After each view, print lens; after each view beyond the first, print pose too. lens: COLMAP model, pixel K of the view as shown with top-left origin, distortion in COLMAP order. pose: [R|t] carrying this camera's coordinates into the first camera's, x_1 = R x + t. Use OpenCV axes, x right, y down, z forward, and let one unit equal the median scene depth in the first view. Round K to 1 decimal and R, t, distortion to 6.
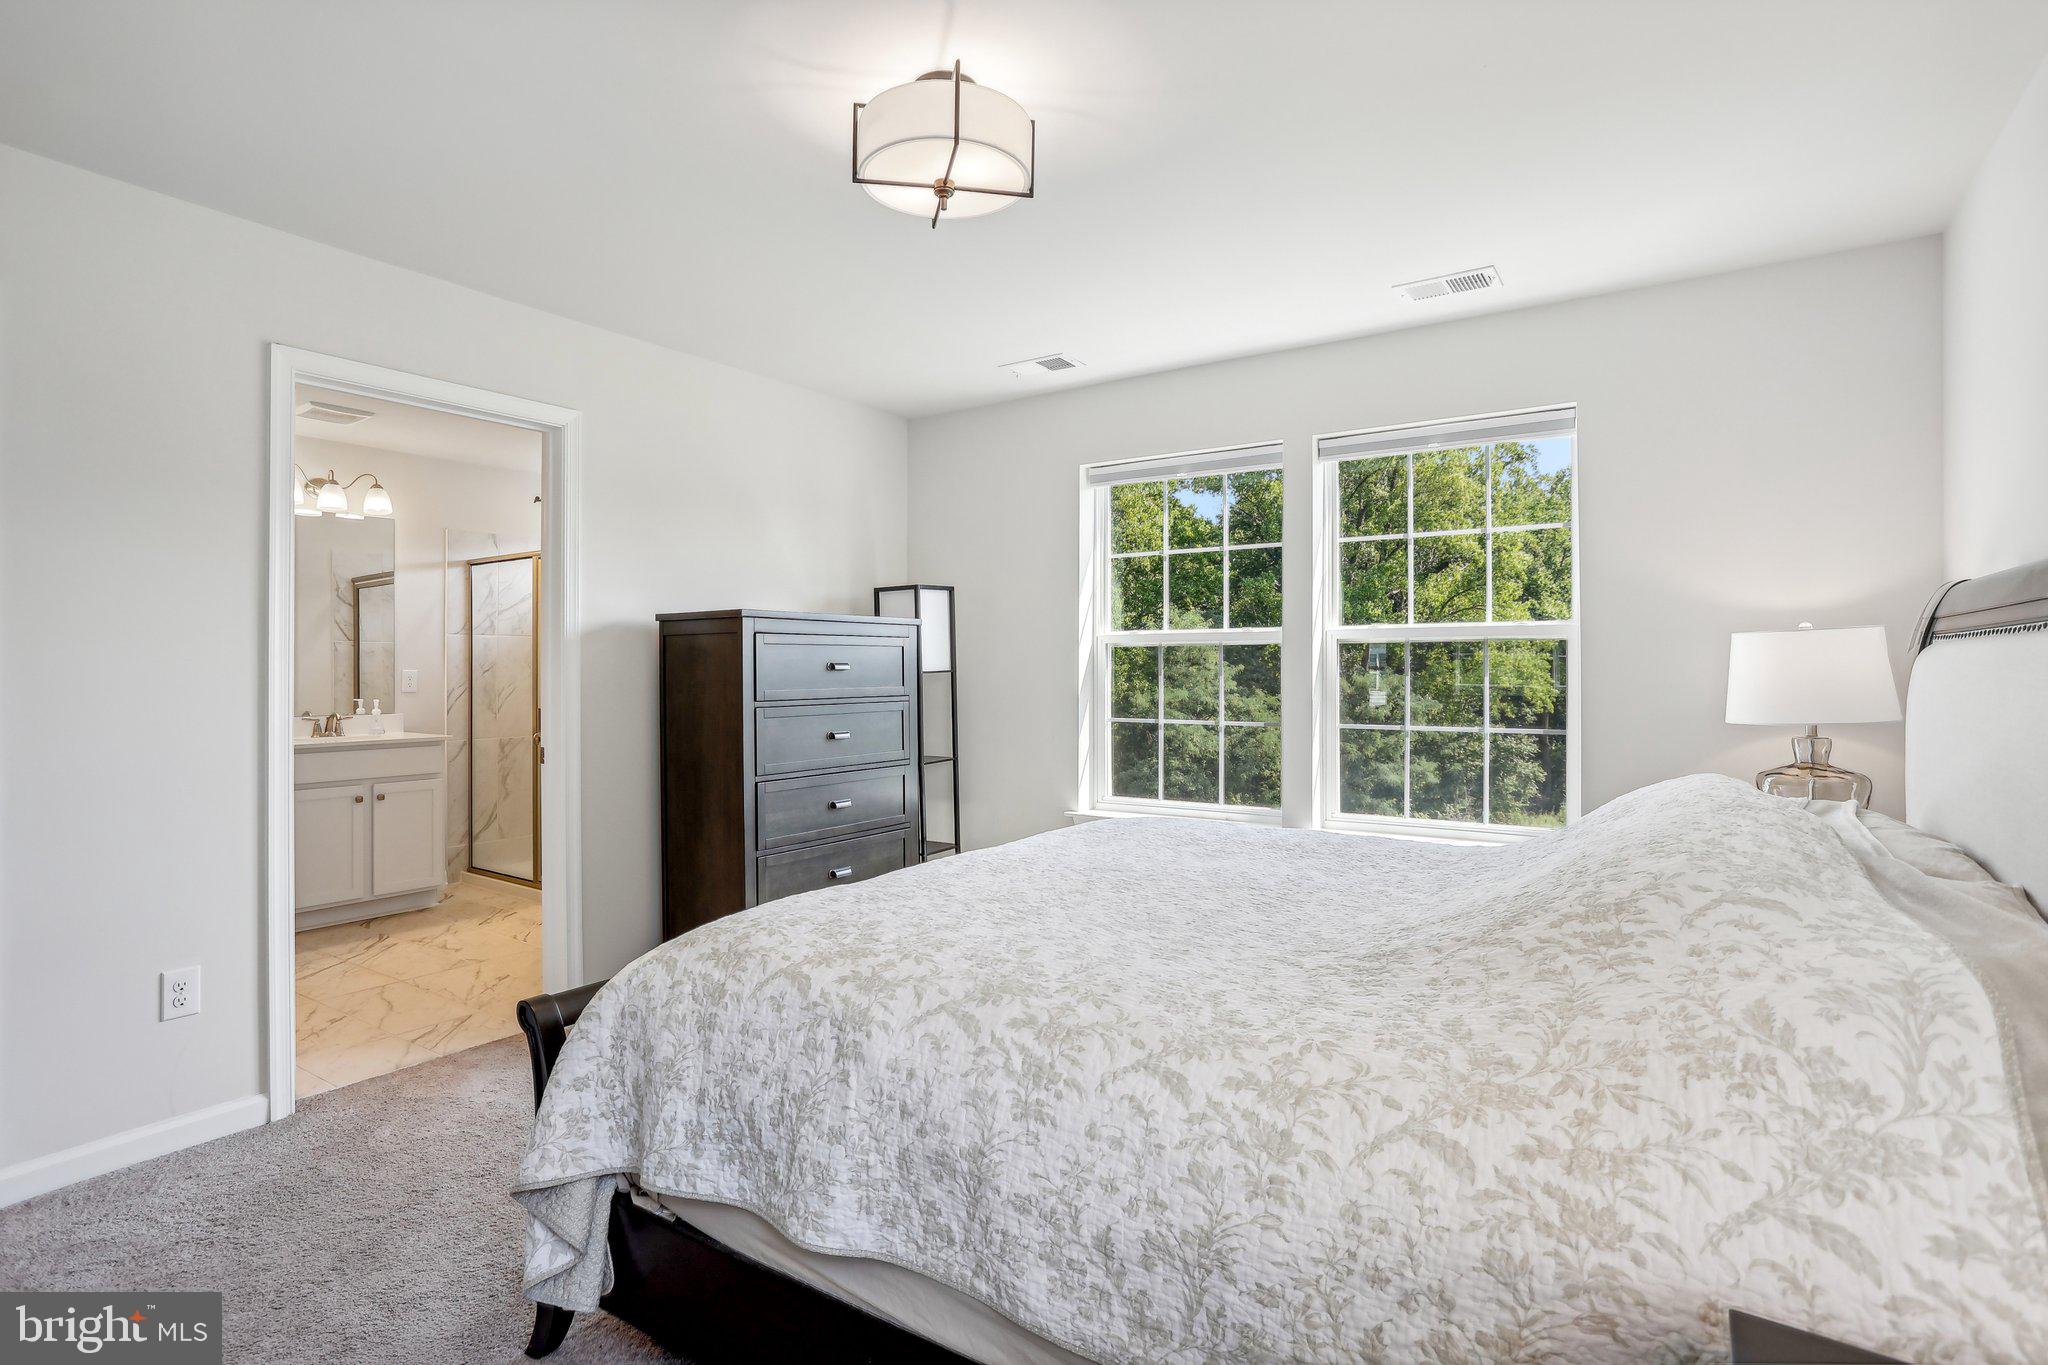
lens RADIAL K [[1028.9, 0, 1009.6], [0, 1028.9, 673.5], [0, 0, 1]] dist [-0.047080, 0.013099]
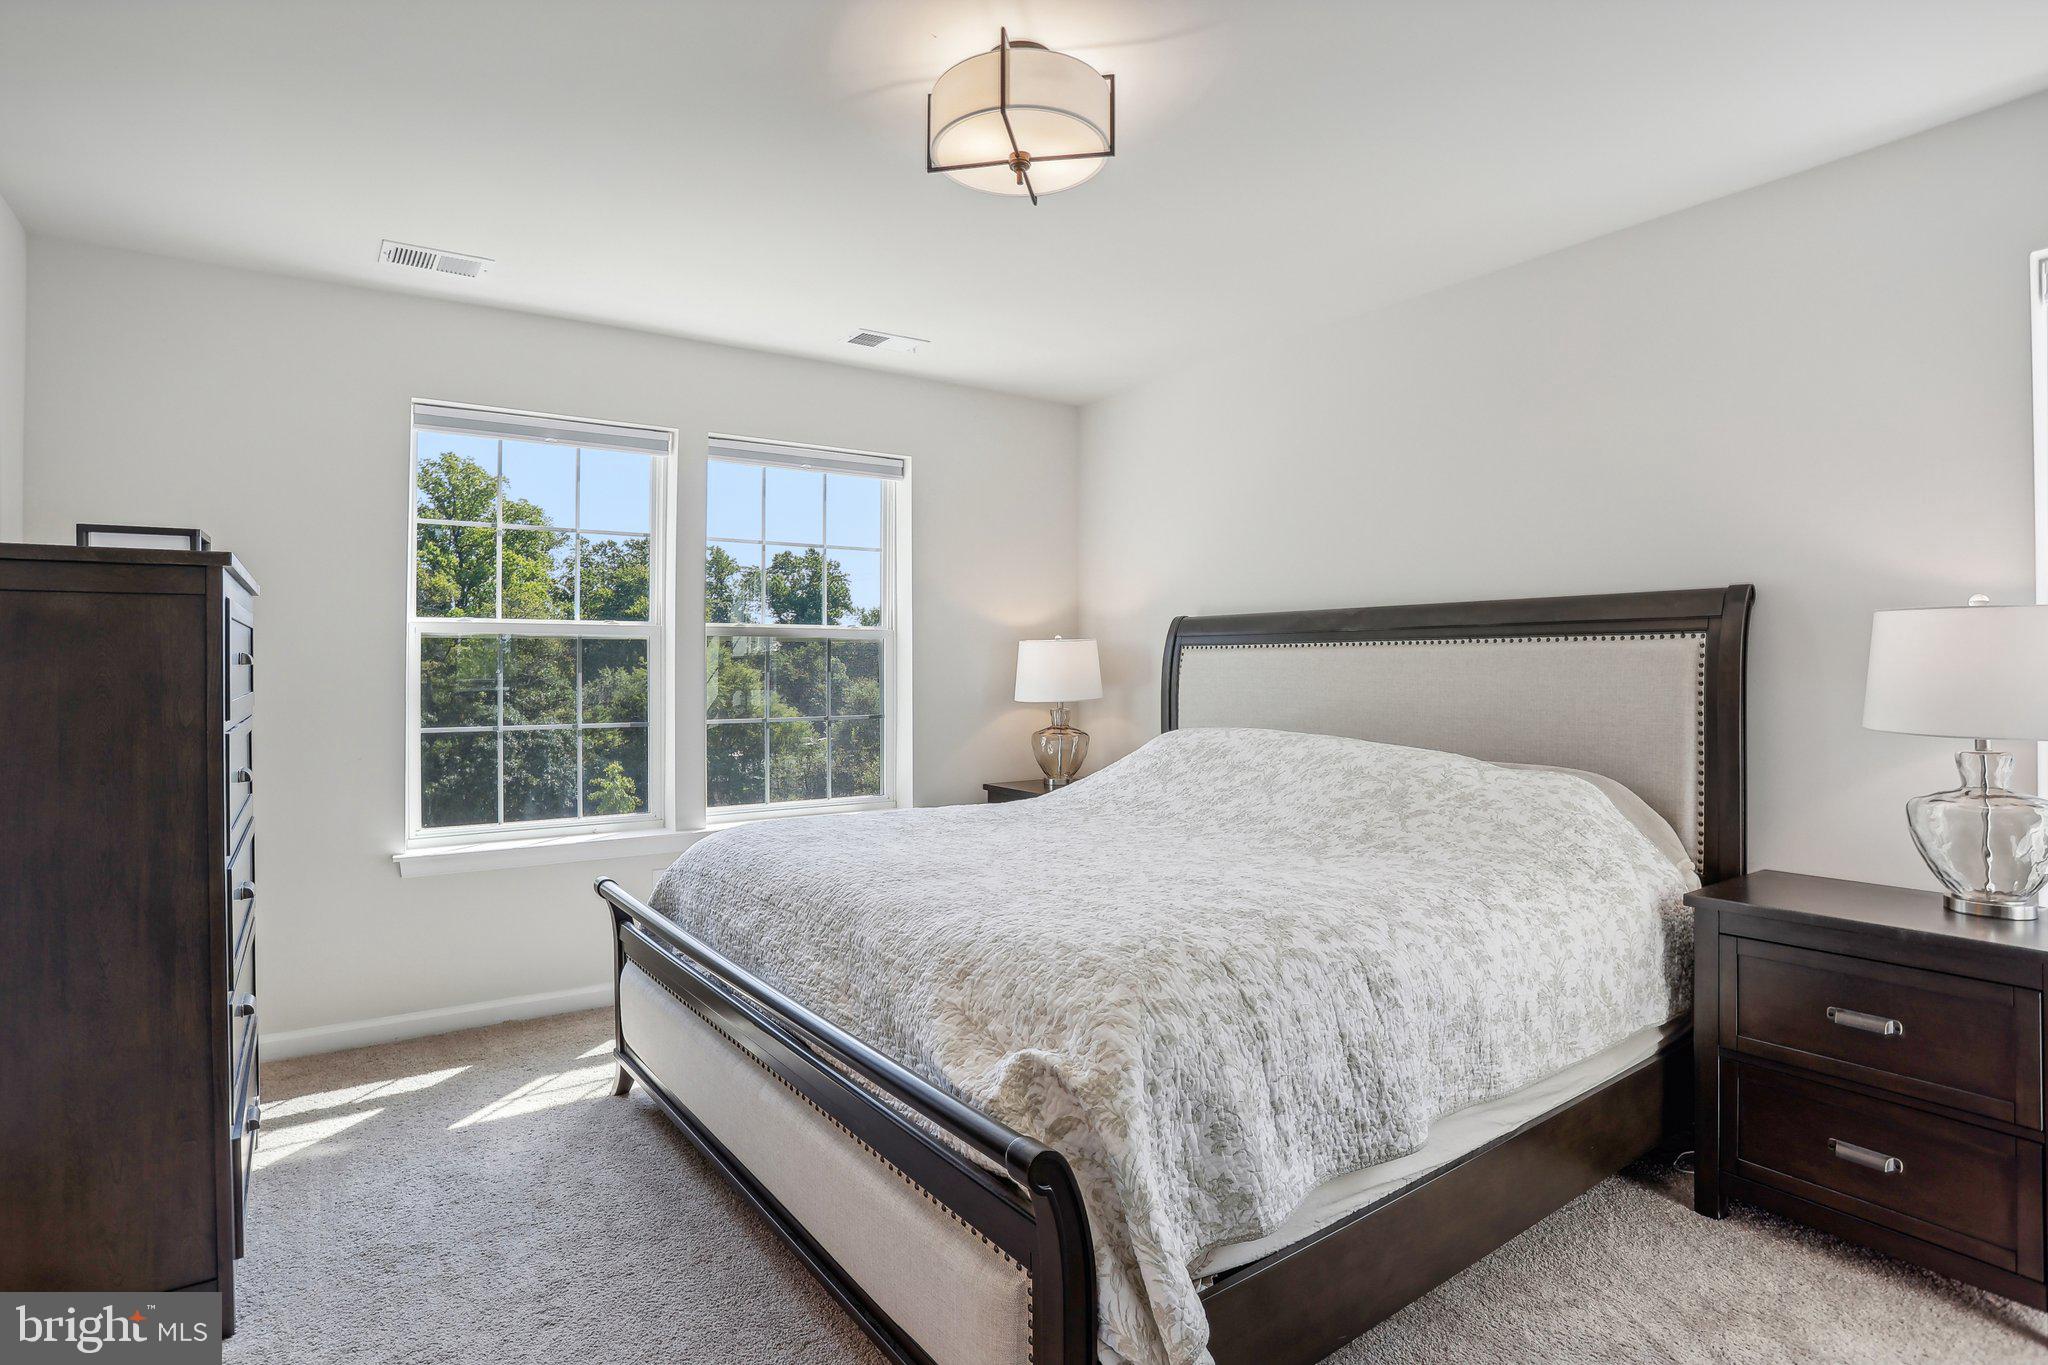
lens RADIAL K [[1028.9, 0, 1007.8], [0, 1028.9, 662.5], [0, 0, 1]] dist [-0.047080, 0.013099]
pose [[0.350742, 0.002548, 0.936469, -1.269892], [0.005380, 0.999974, -0.004736, -0.002373], [-0.936457, 0.006699, 0.350719, 0.881456]]
